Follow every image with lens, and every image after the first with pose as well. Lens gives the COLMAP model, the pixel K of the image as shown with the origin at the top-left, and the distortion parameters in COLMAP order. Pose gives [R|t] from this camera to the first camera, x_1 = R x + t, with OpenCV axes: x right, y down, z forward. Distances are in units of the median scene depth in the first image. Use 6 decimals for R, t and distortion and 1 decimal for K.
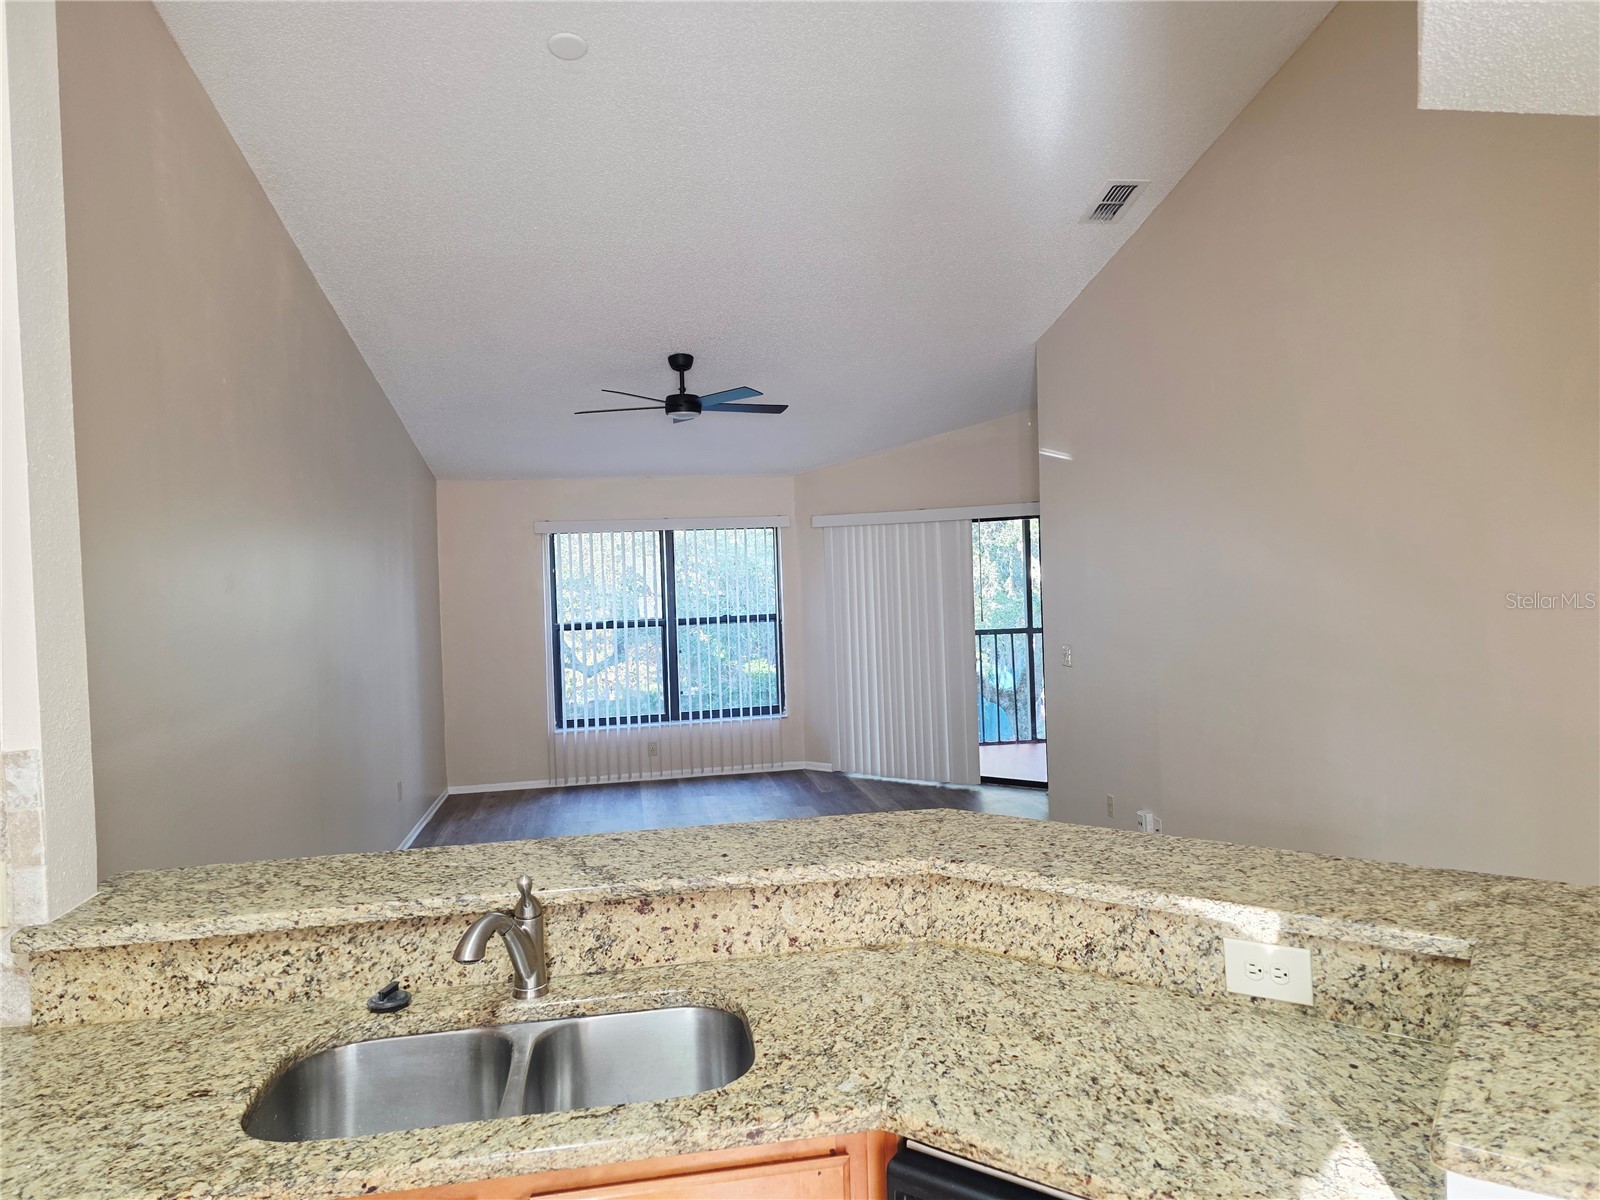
lens RADIAL K [[1084.5, 0, 808.0], [0, 1084.5, 599.6], [0, 0, 1]] dist [0.065990, -0.055156]
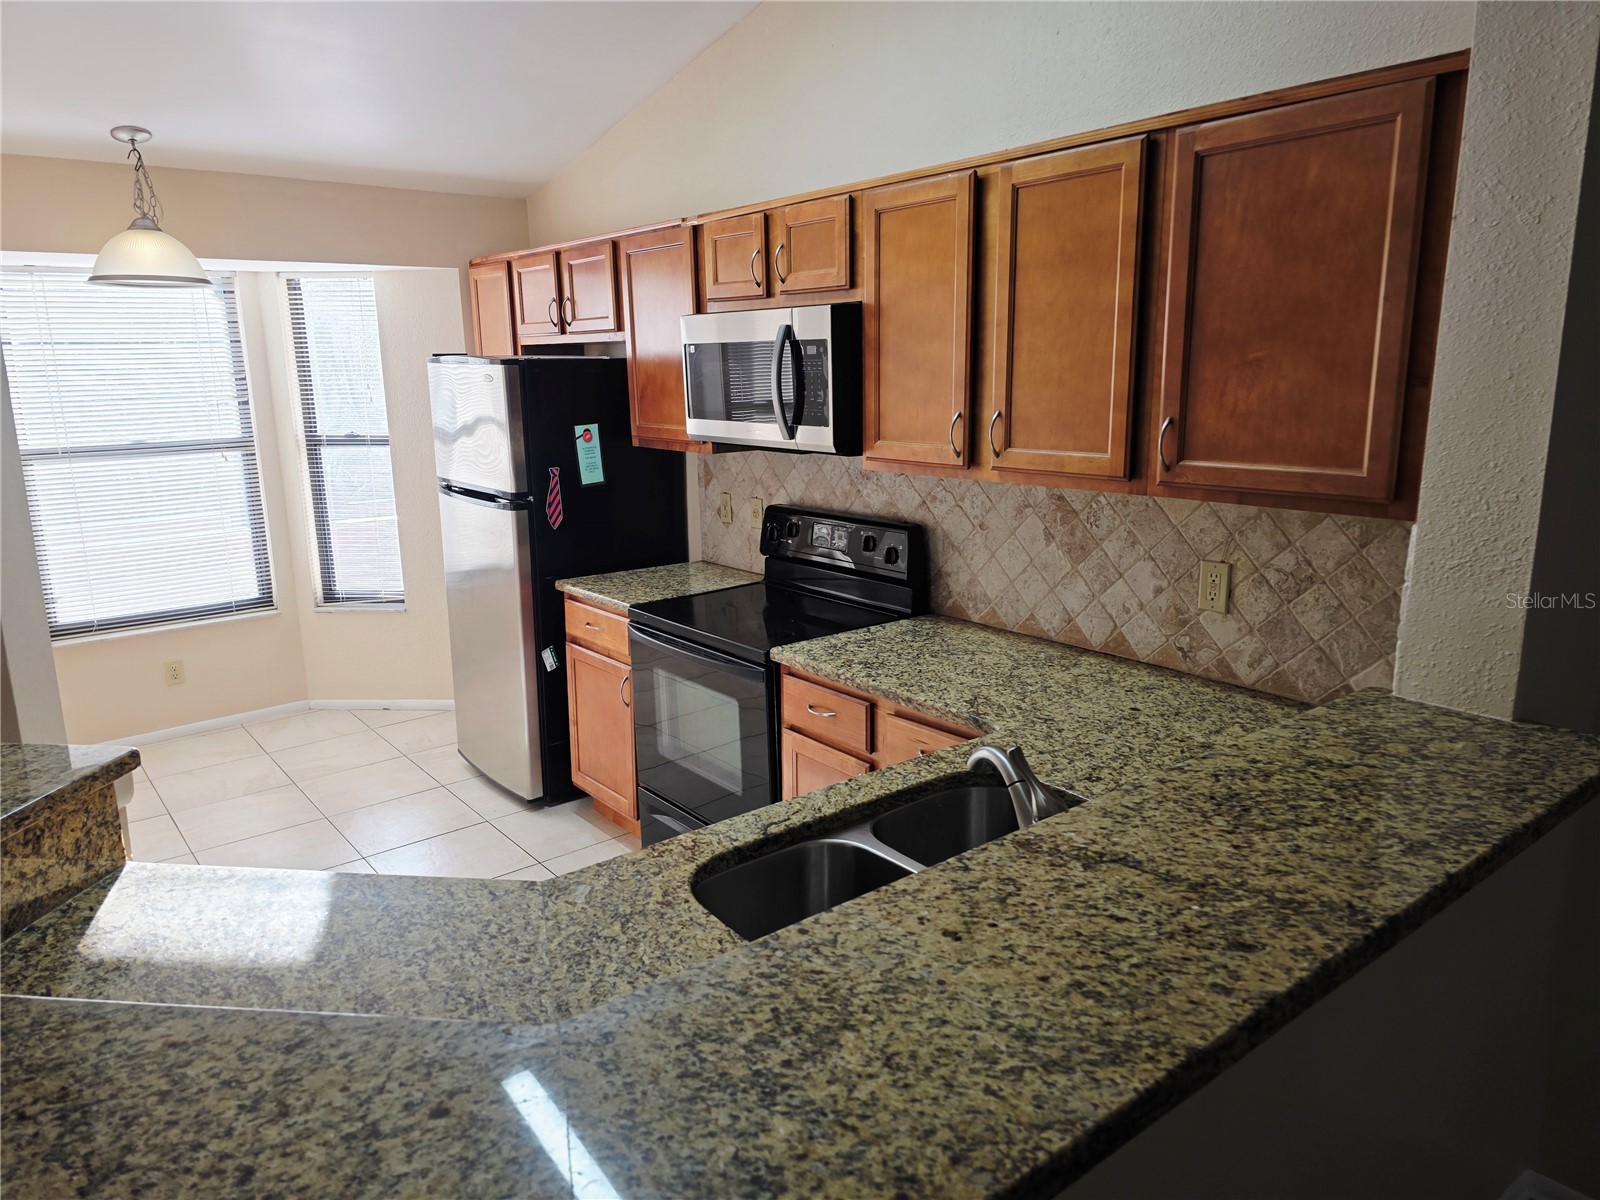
lens RADIAL K [[1084.5, 0, 800.0], [0, 1084.5, 594.8], [0, 0, 1]] dist [0.065990, -0.055156]
pose [[-0.881752, 0.143591, -0.449328, 0.271763], [0.027777, 0.966696, 0.254415, -0.079678], [0.470895, 0.211850, -0.856375, 1.880138]]
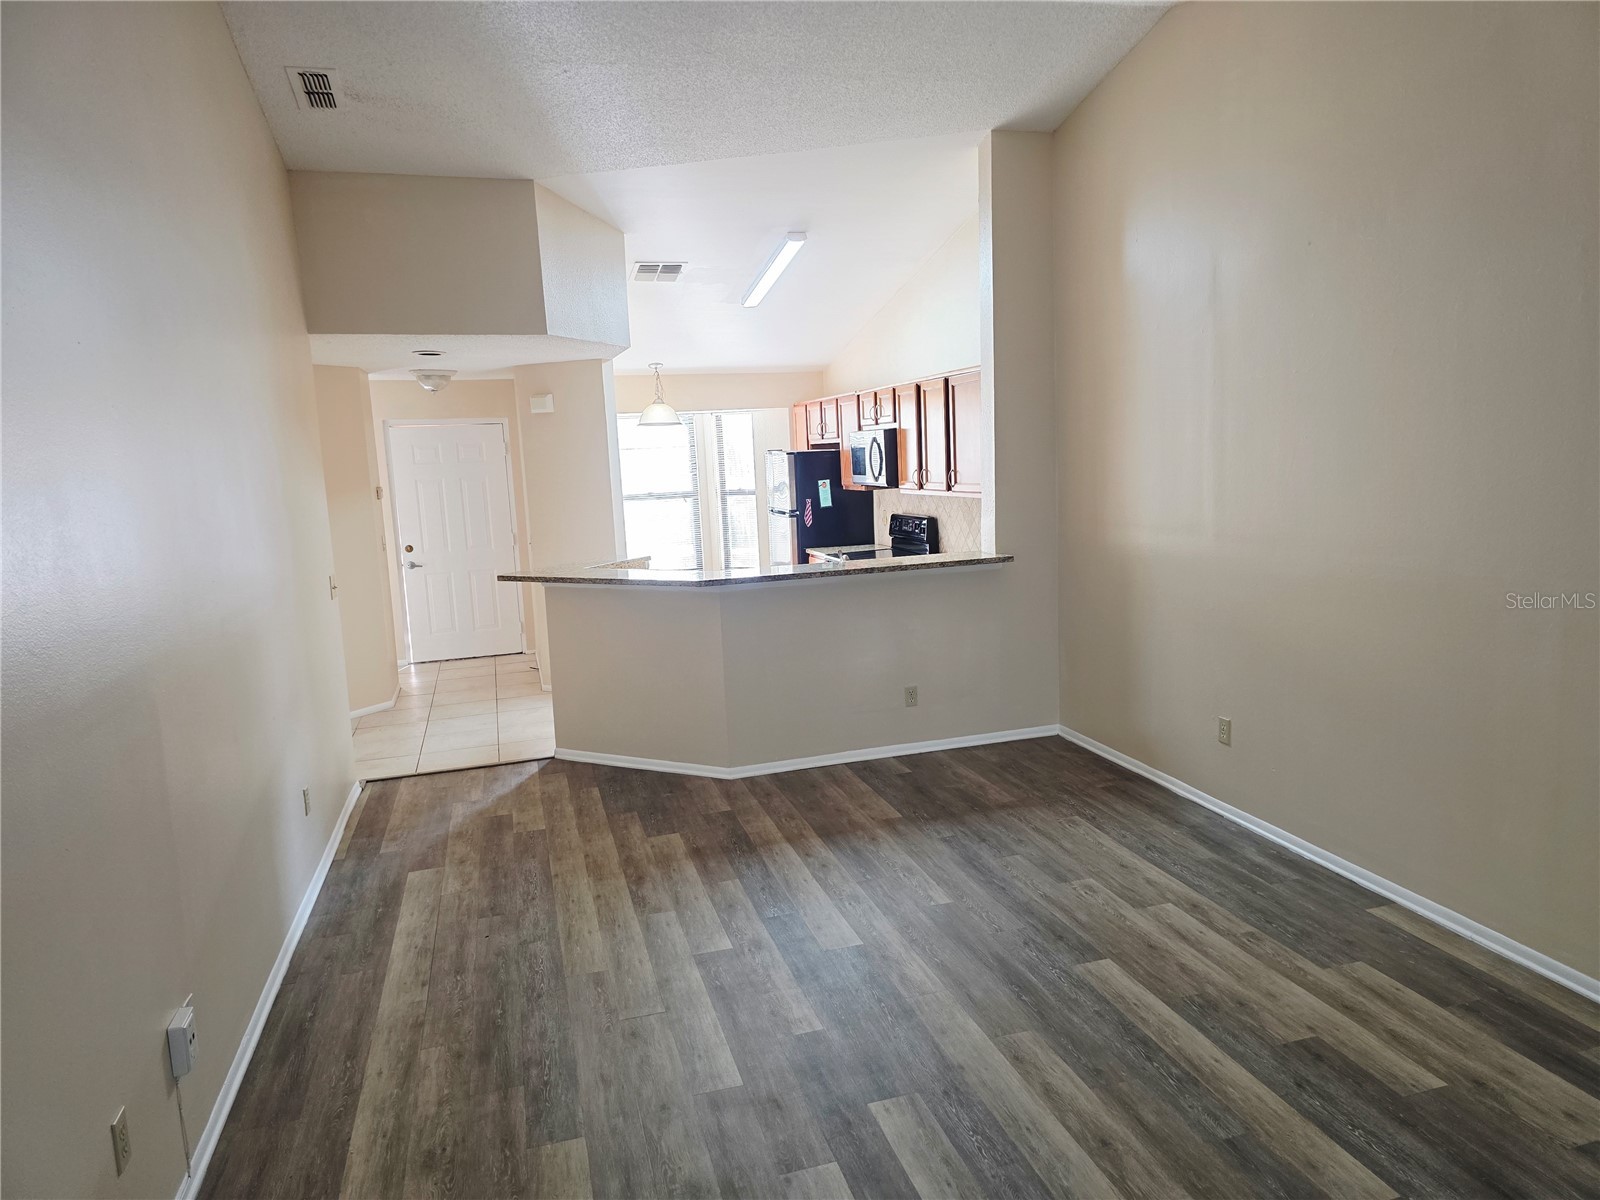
lens RADIAL K [[1084.5, 0, 810.3], [0, 1084.5, 597.6], [0, 0, 1]] dist [0.065990, -0.055156]
pose [[-0.991339, 0.087944, -0.097534, 0.191588], [0.070320, 0.982700, 0.171337, -0.199575], [0.110914, 0.162995, -0.980373, 4.942907]]
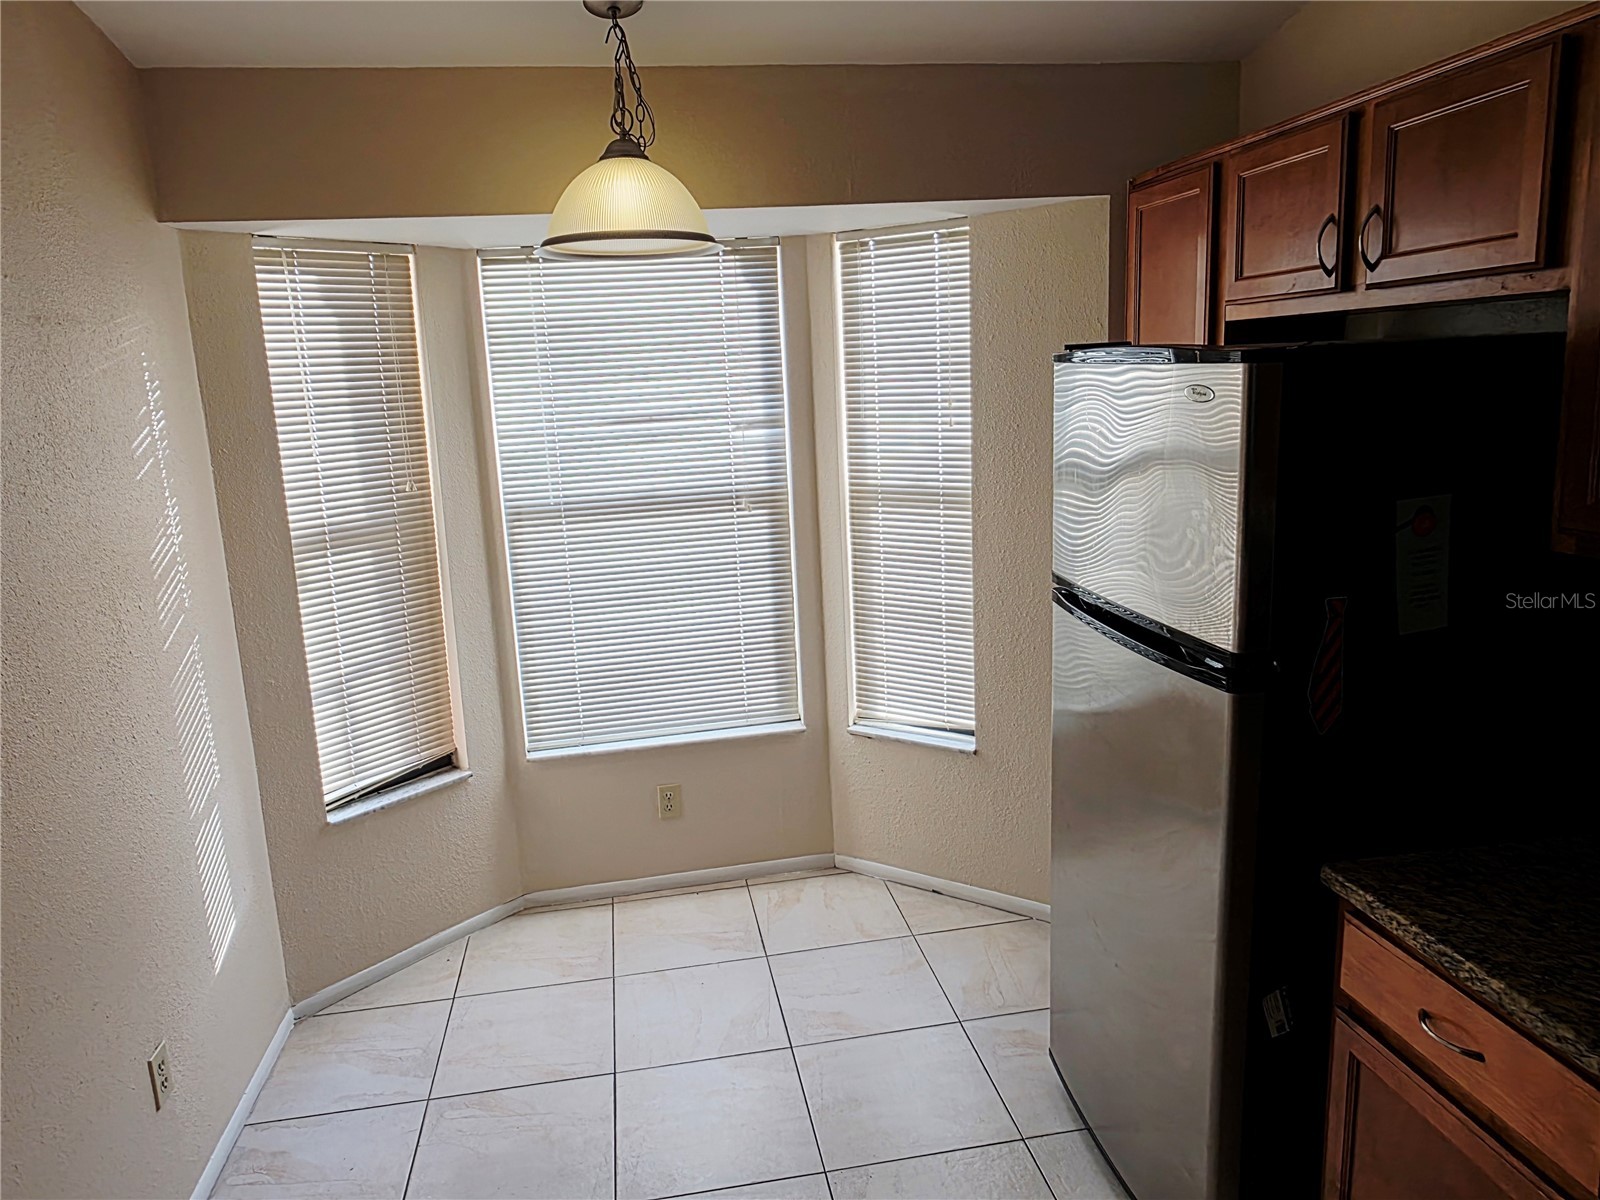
lens RADIAL K [[1084.5, 0, 798.9], [0, 1084.5, 585.0], [0, 0, 1]] dist [0.065990, -0.055156]
pose [[-0.997154, 0.071117, 0.025022, 0.108619], [0.074945, 0.971093, 0.226629, -0.038668], [-0.008181, 0.227859, -0.973660, 0.500788]]
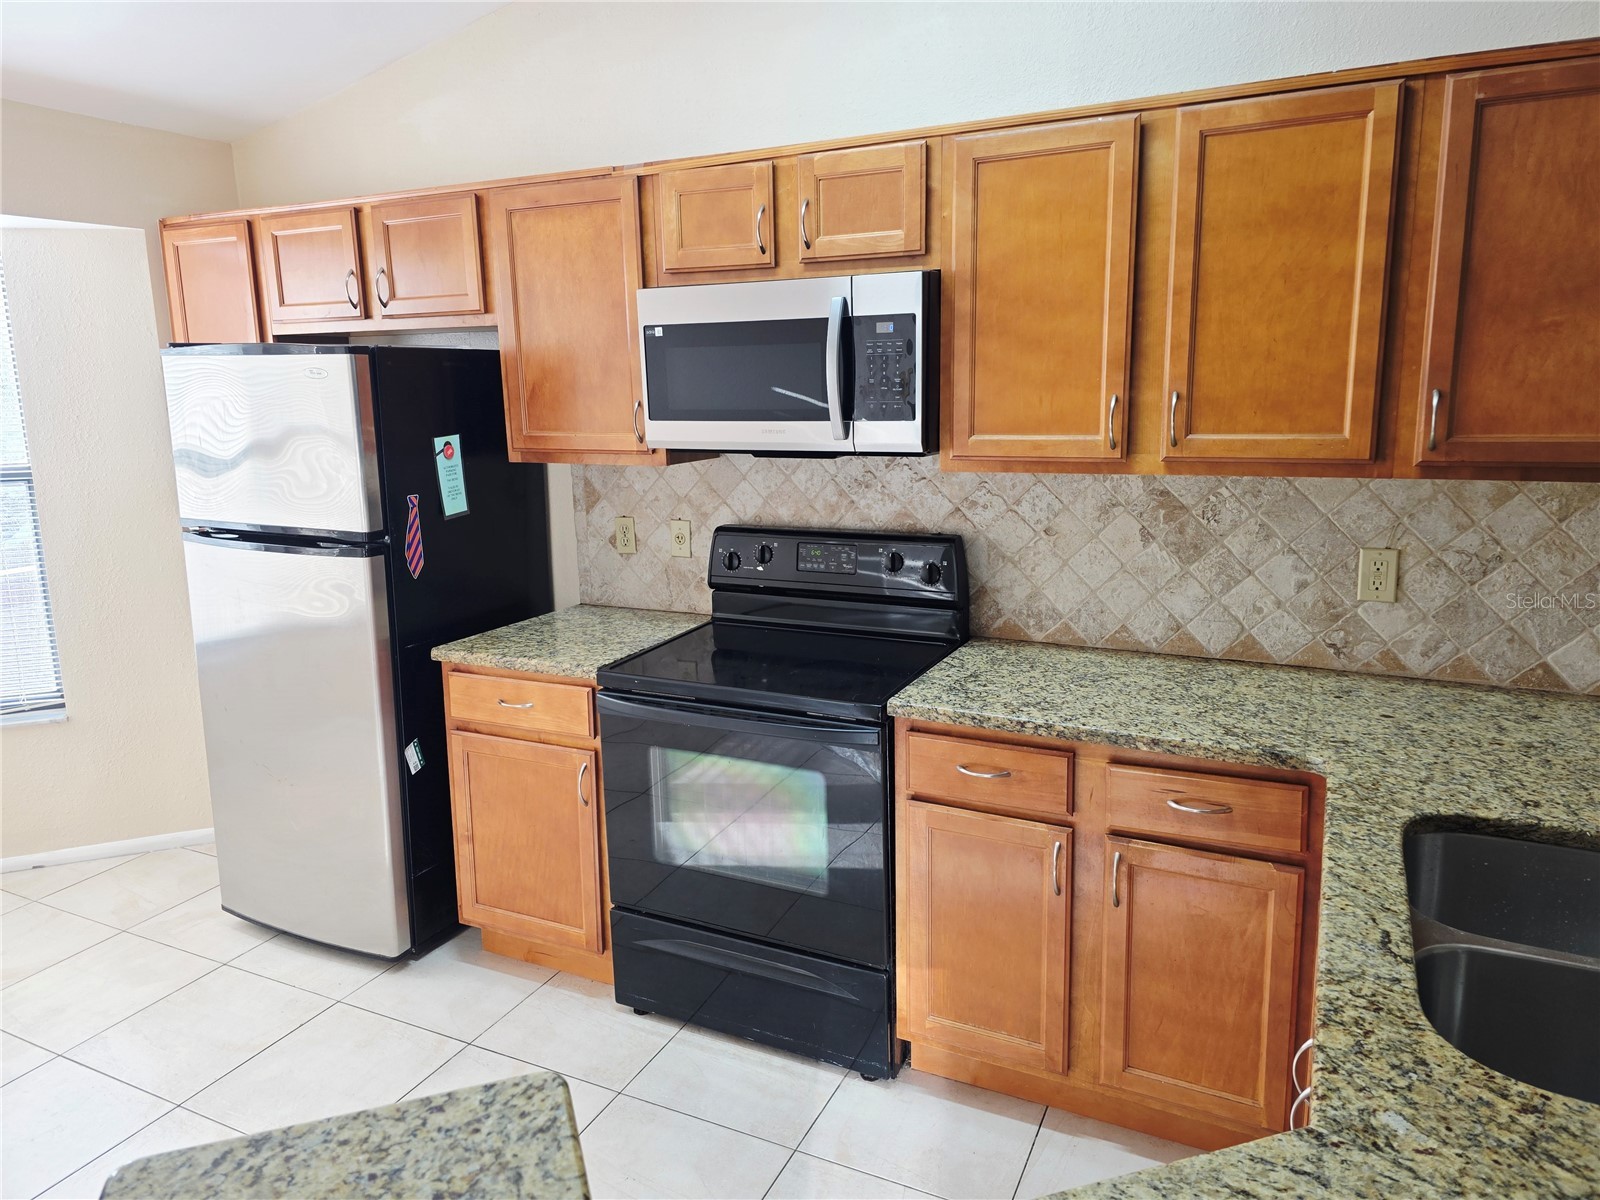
lens RADIAL K [[1084.5, 0, 792.5], [0, 1084.5, 571.7], [0, 0, 1]] dist [0.065990, -0.055156]
pose [[-0.595194, 0.184282, -0.782166, 0.676571], [0.011396, 0.975188, 0.221087, -0.016273], [0.803501, 0.122676, -0.582526, 1.032354]]
